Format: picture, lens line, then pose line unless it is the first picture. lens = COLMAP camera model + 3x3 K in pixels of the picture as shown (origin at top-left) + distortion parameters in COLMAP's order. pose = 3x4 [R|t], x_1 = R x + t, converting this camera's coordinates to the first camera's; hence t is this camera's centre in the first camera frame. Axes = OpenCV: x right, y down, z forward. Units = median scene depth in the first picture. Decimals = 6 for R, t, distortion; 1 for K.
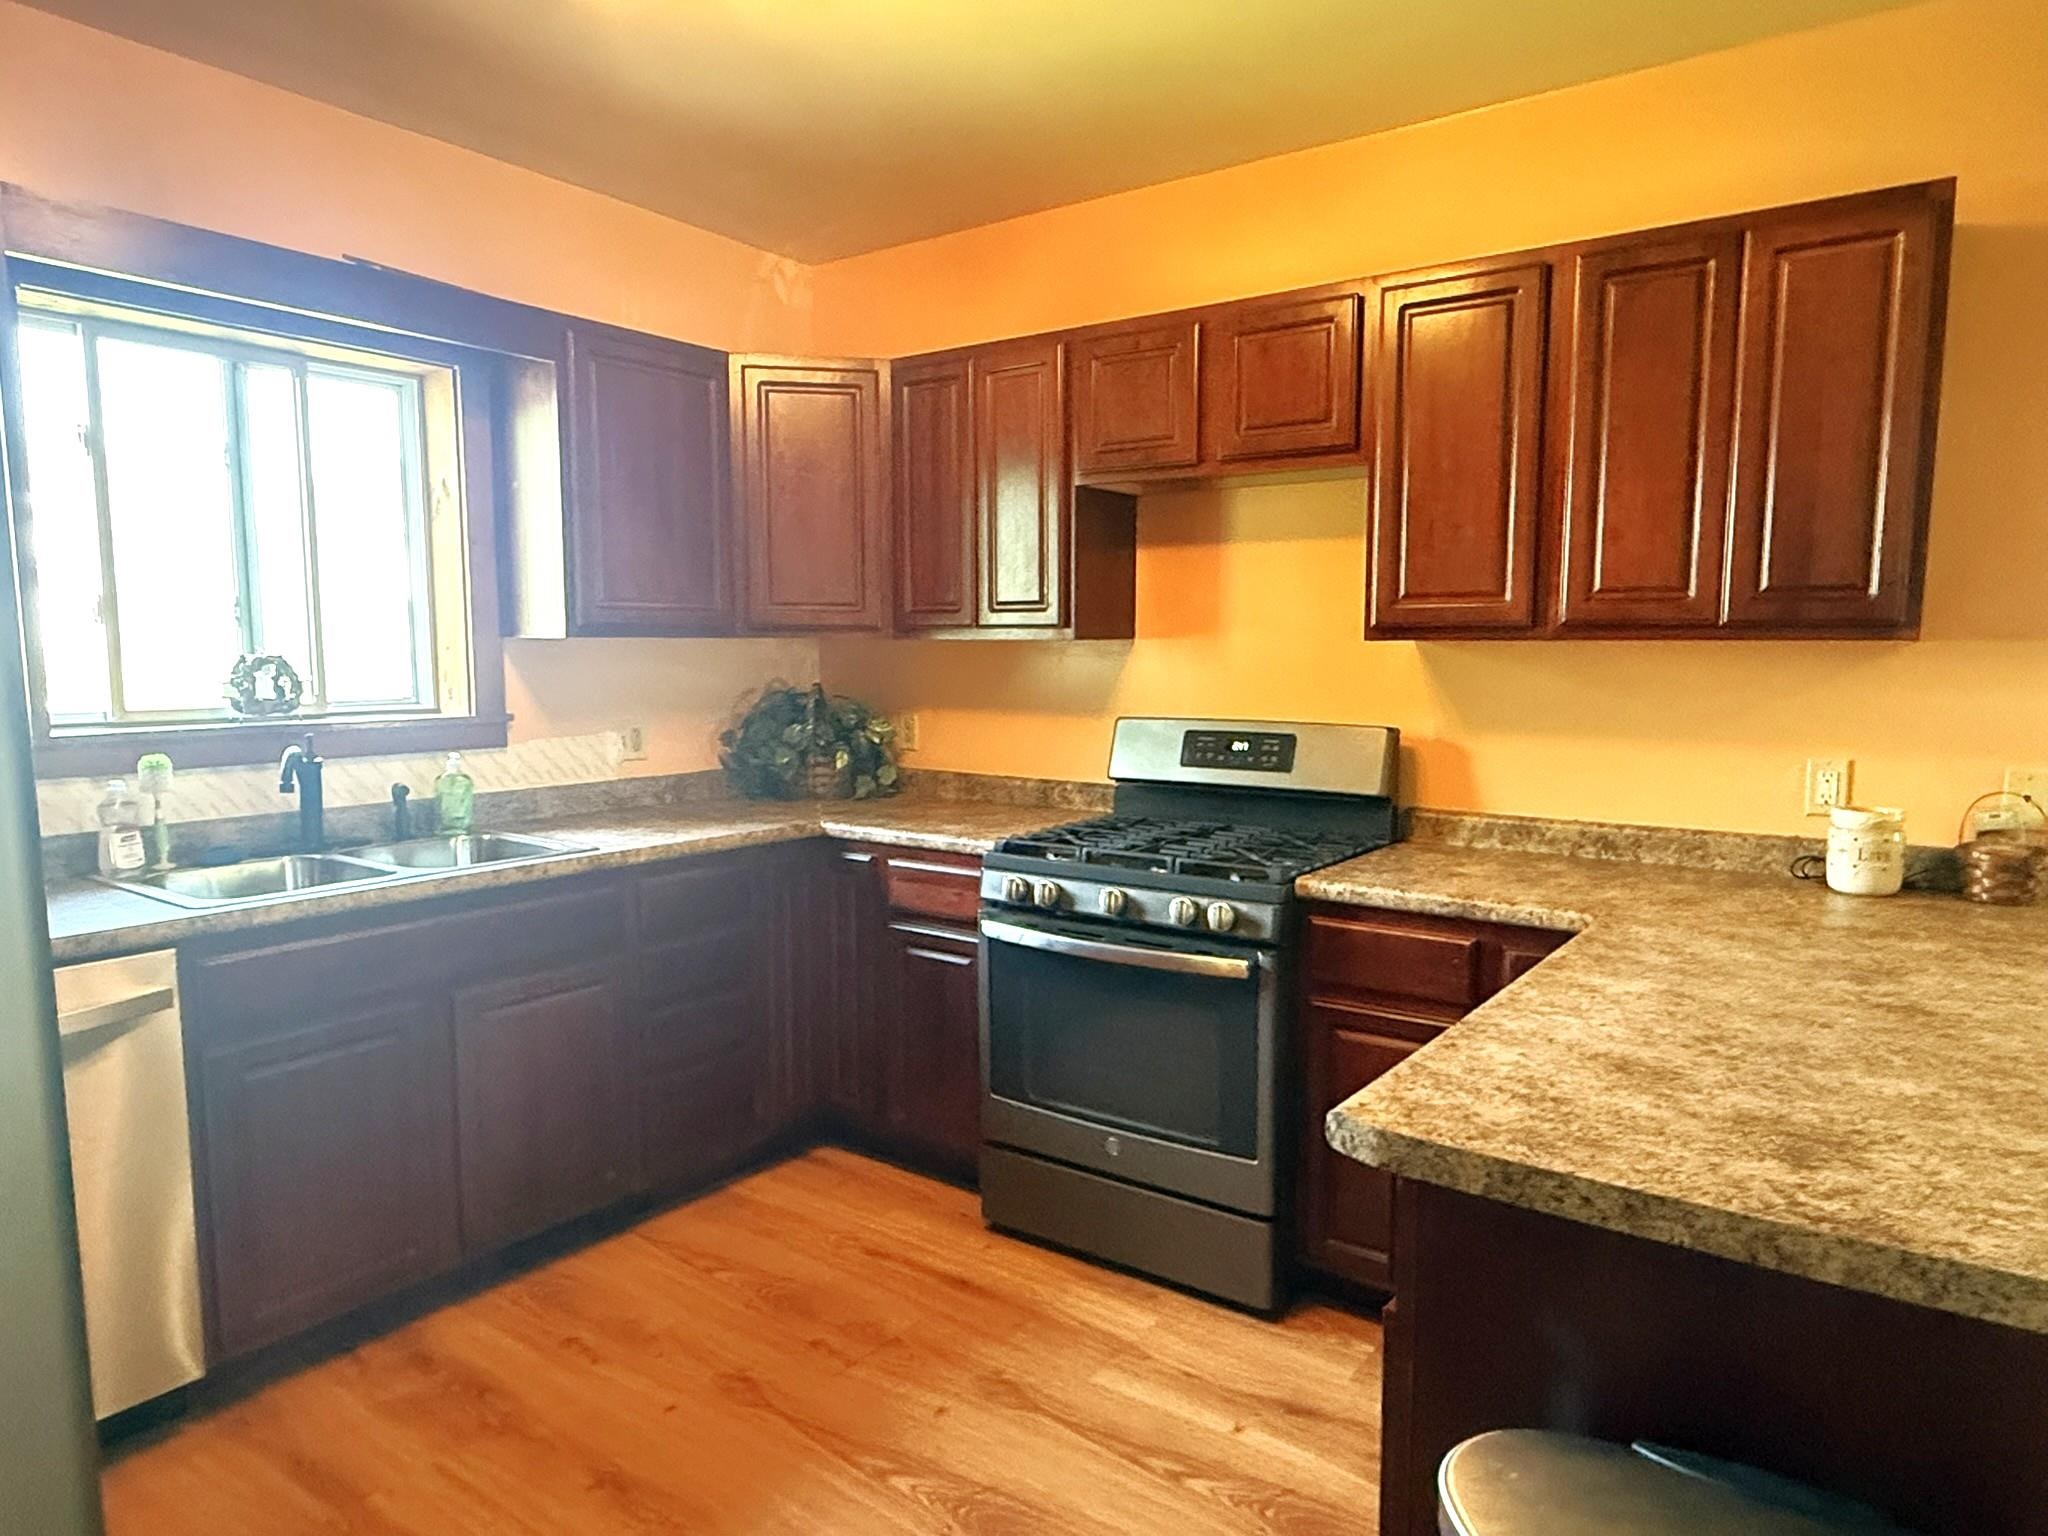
lens RADIAL K [[1293.5, 0, 1021.5], [0, 1293.5, 759.5], [0, 0, 1]] dist [0.002357, 0.004359]
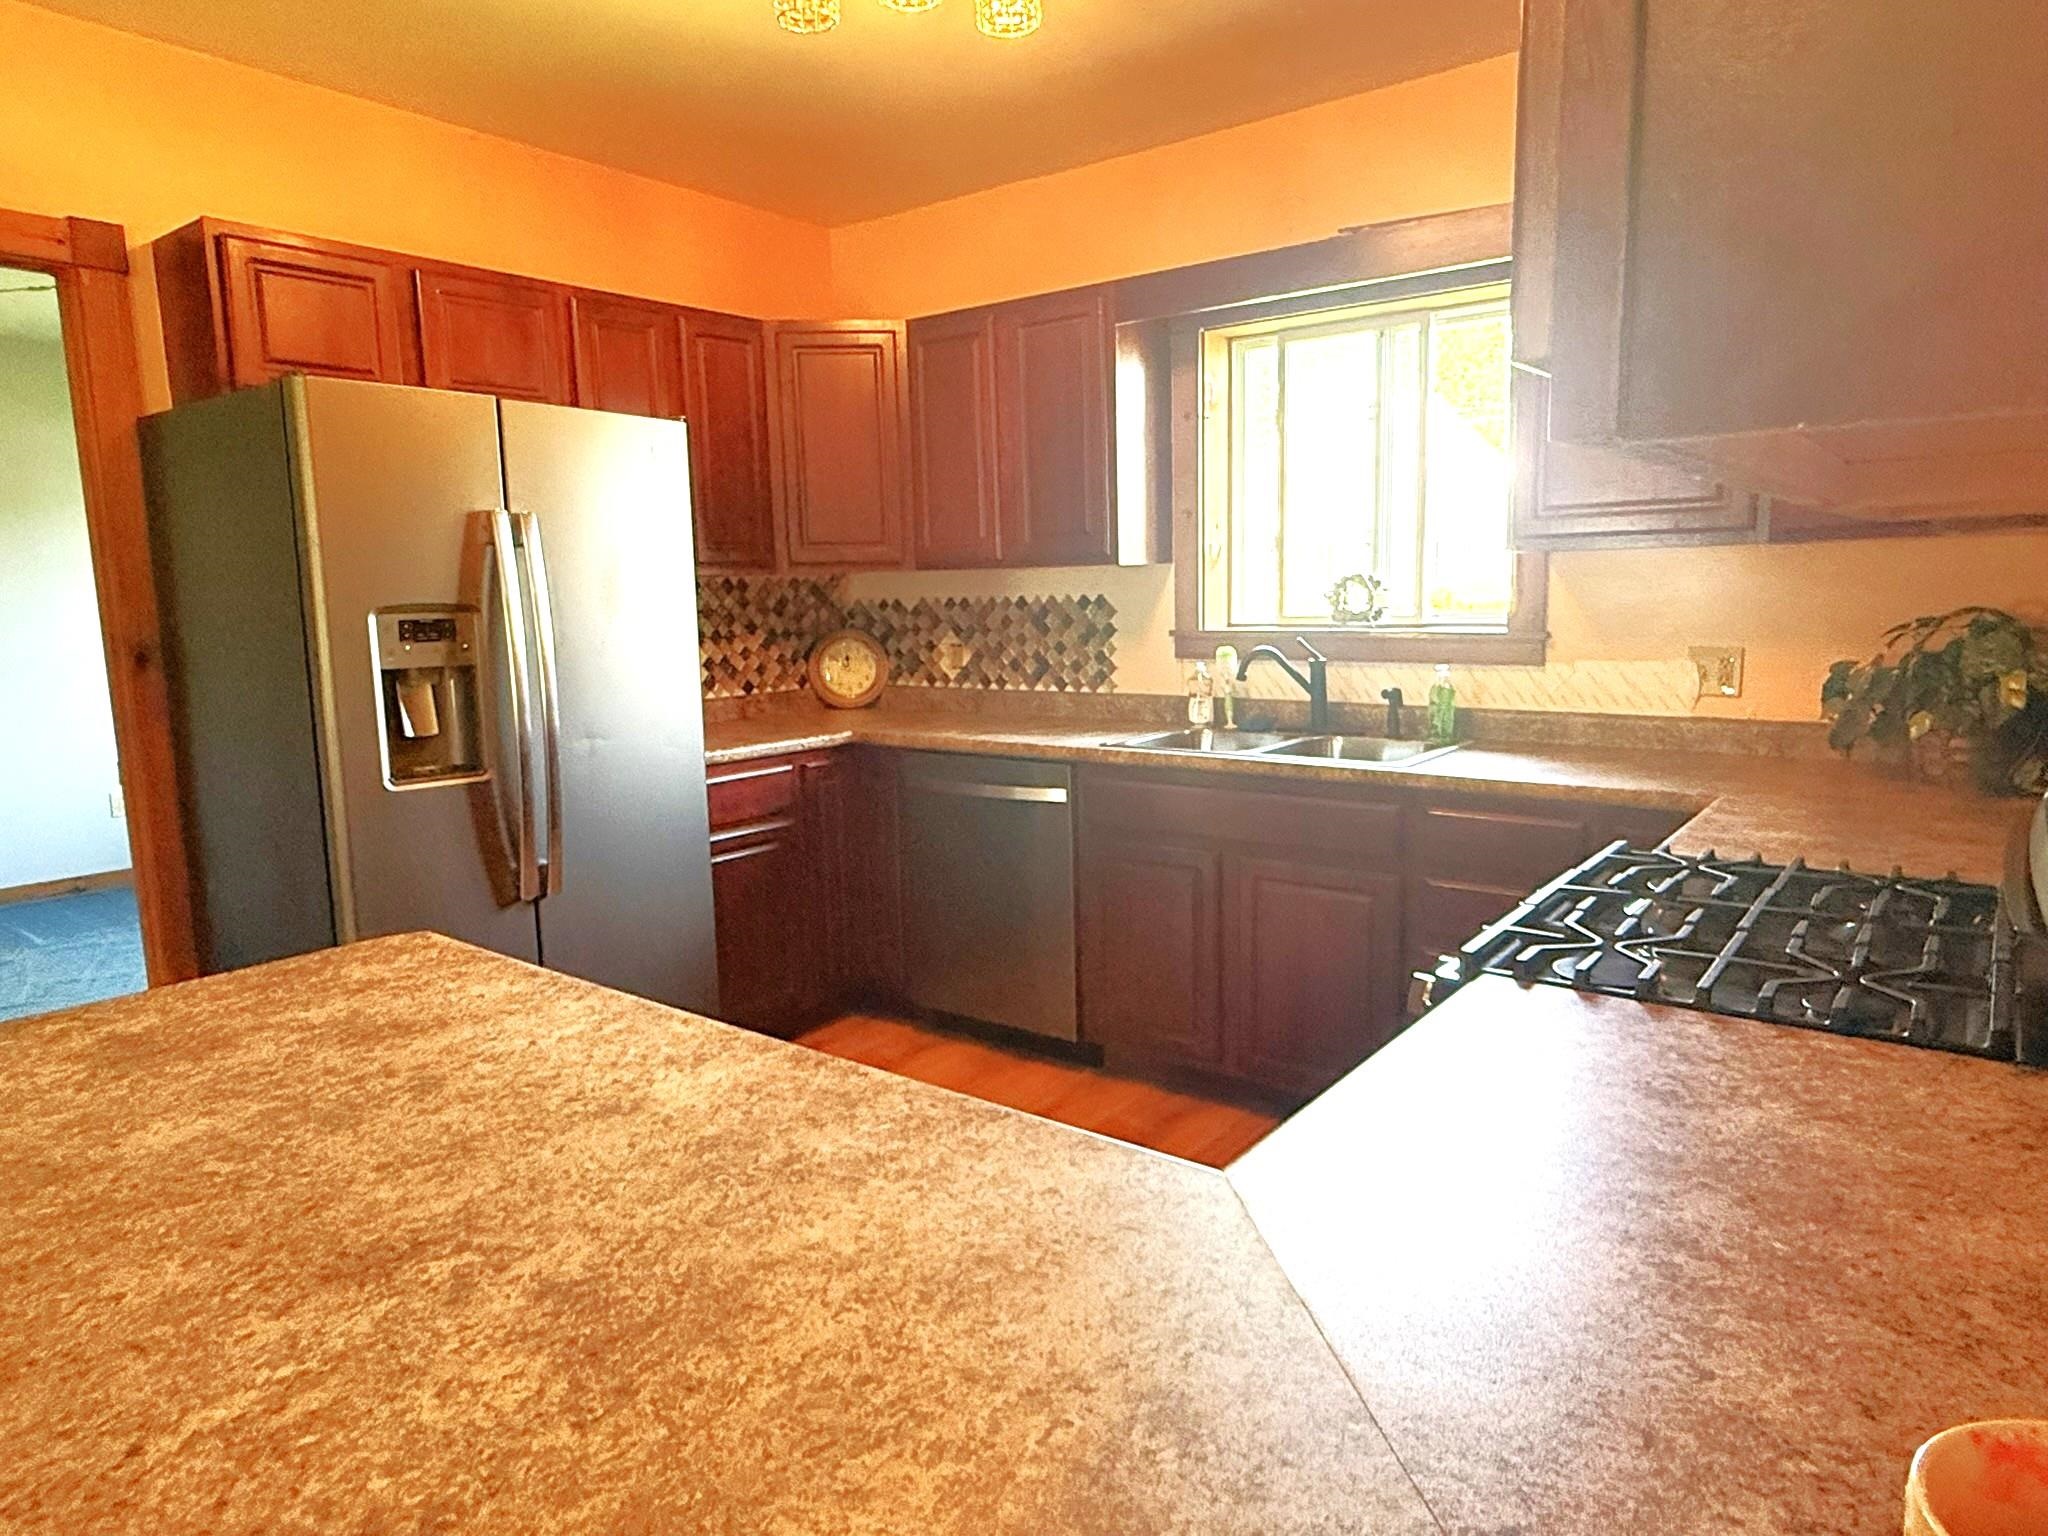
lens RADIAL K [[1293.5, 0, 1016.0], [0, 1293.5, 762.6], [0, 0, 1]] dist [0.002357, 0.004359]
pose [[-0.041790, 0.136227, -0.989796, 1.223529], [-0.065285, 0.988172, 0.138760, -0.097421], [0.996991, 0.070418, -0.032402, 1.333373]]
